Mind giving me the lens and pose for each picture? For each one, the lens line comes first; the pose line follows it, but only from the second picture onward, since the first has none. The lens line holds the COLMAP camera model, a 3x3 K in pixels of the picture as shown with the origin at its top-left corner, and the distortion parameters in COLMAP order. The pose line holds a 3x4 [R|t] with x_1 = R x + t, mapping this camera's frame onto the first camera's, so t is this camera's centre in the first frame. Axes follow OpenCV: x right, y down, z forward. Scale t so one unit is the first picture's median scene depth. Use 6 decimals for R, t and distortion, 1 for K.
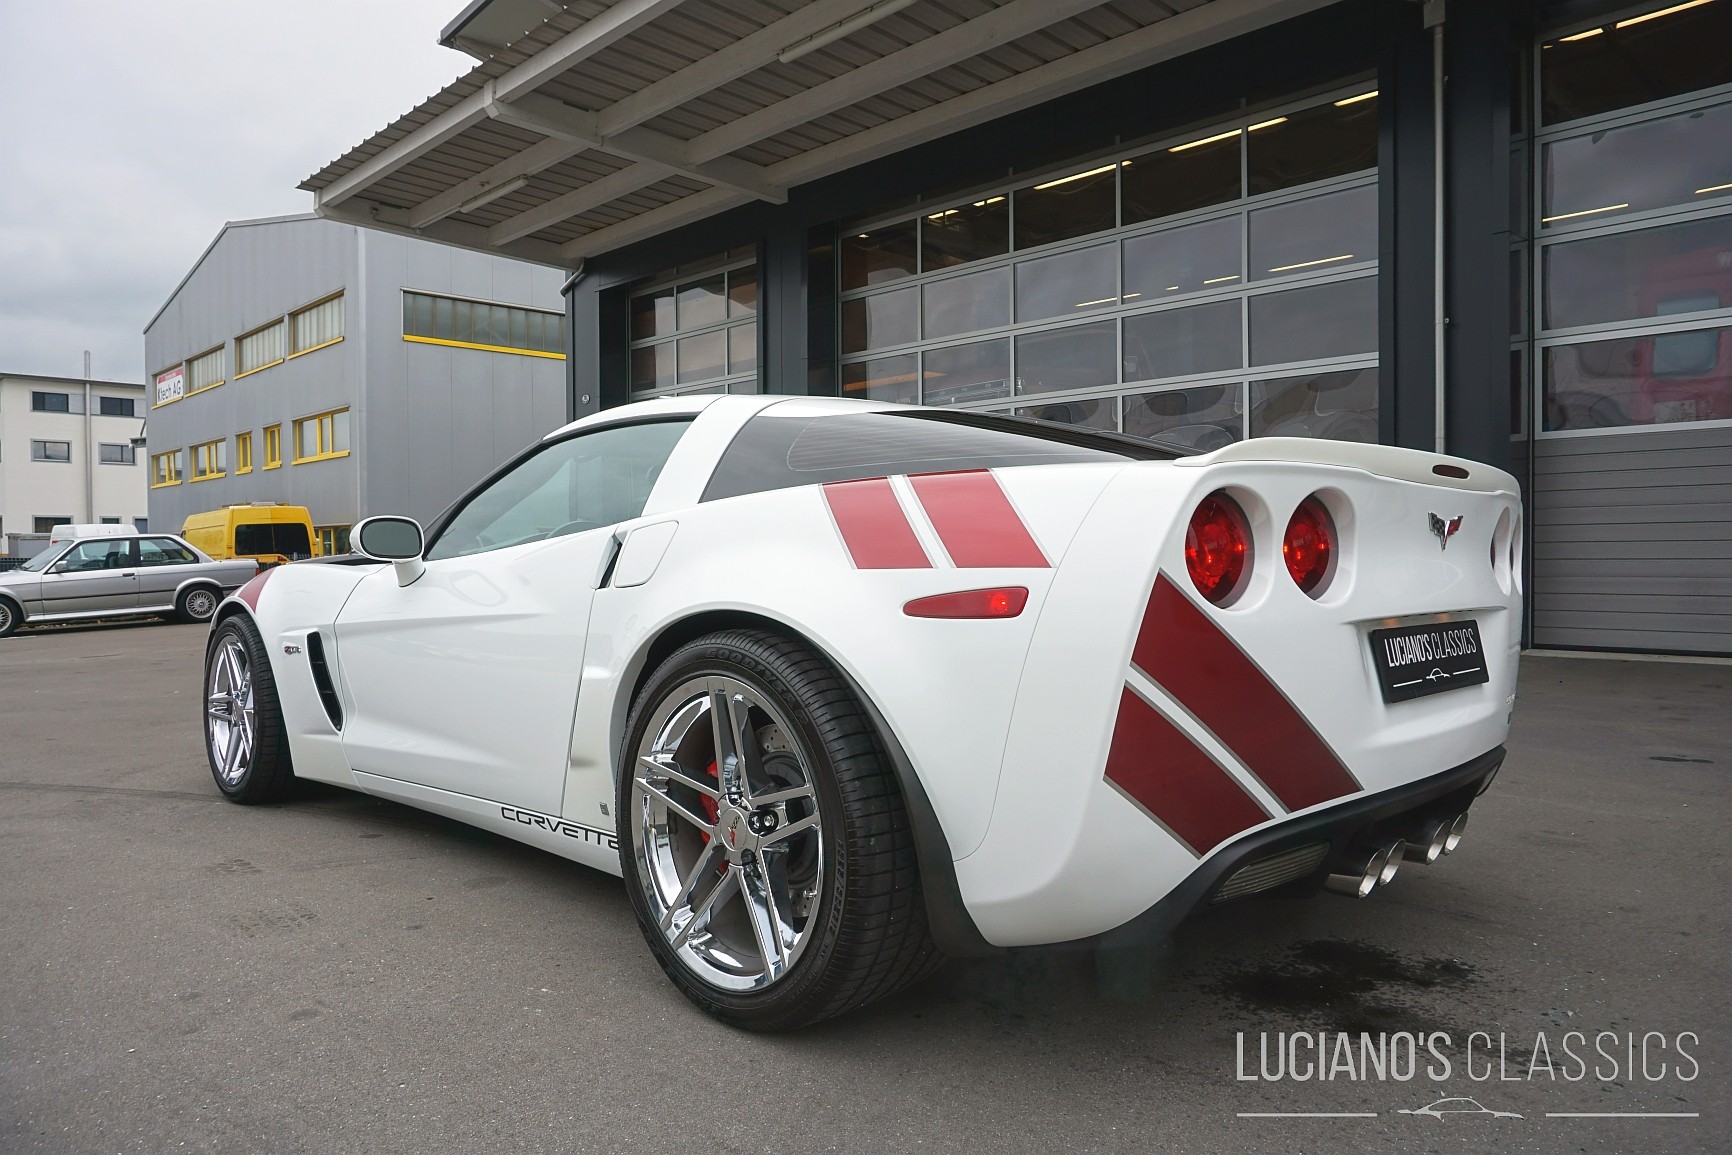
lens RADIAL K [[1161.7, 0, 867.2], [0, 1161.7, 574.8], [0, 0, 1]] dist [-0.047427, 0.035938]
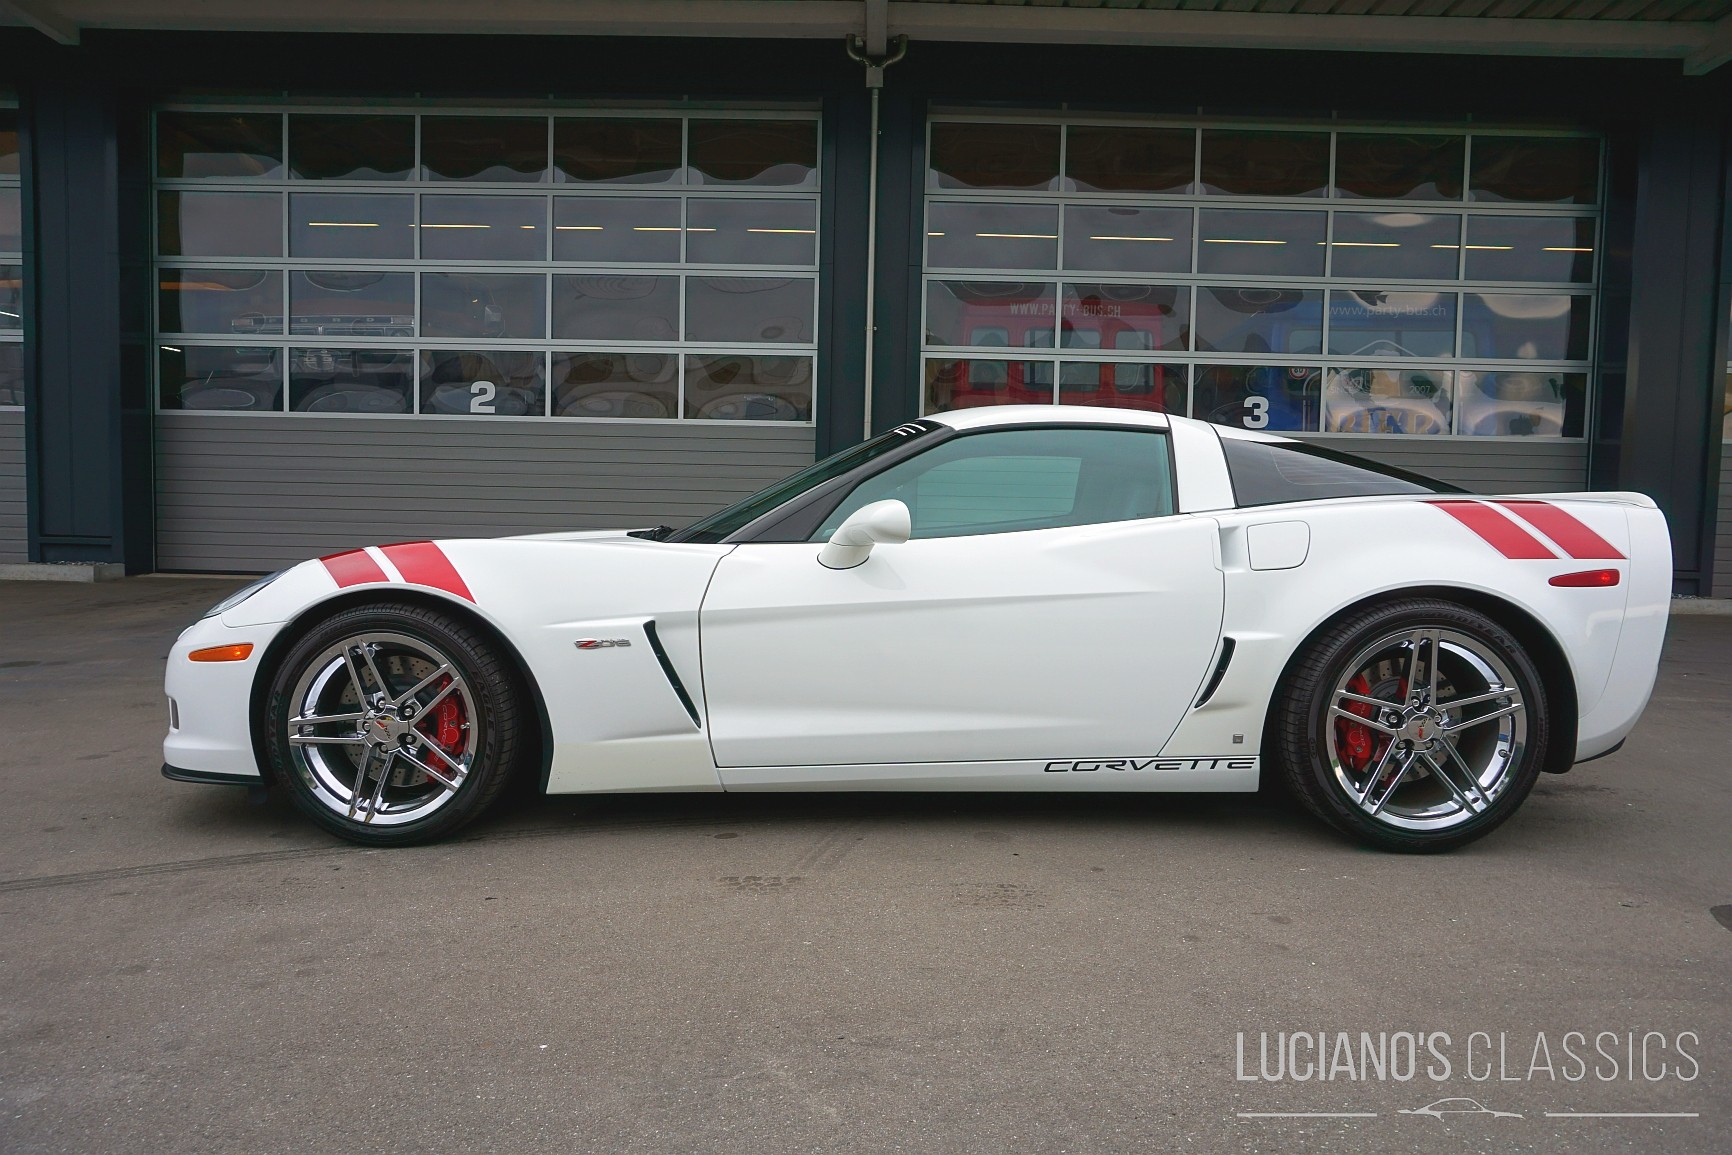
lens RADIAL K [[1161.7, 0, 867.2], [0, 1161.7, 574.8], [0, 0, 1]] dist [-0.047427, 0.035938]
pose [[0.705792, -0.026066, 0.707939, -0.238129], [-0.009489, 0.998885, 0.046239, -0.006534], [-0.708355, -0.039353, 0.704758, 0.063194]]
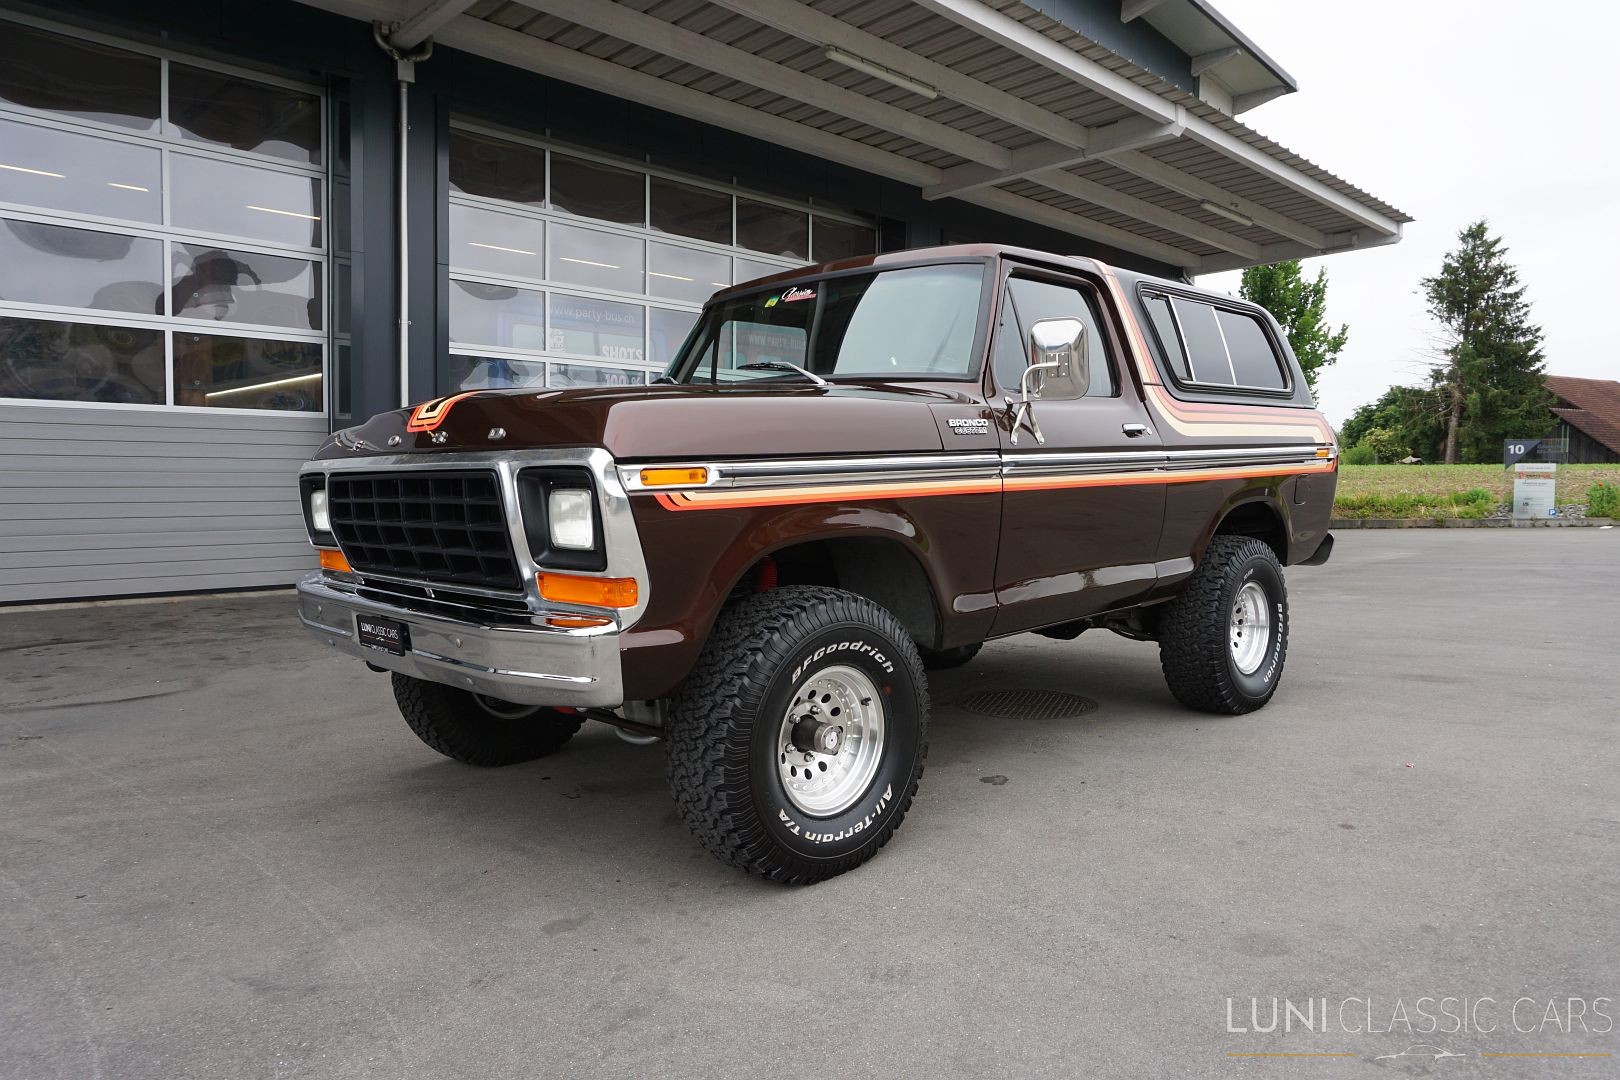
lens RADIAL K [[1086.6, 0, 811.2], [0, 1086.6, 537.5], [0, 0, 1]] dist [-0.047427, 0.035938]
pose [[0.001903, -0.045571, 0.998959, -0.402452], [0.015760, 0.998838, 0.045535, -0.019775], [-0.999874, 0.015657, 0.002619, 0.333828]]
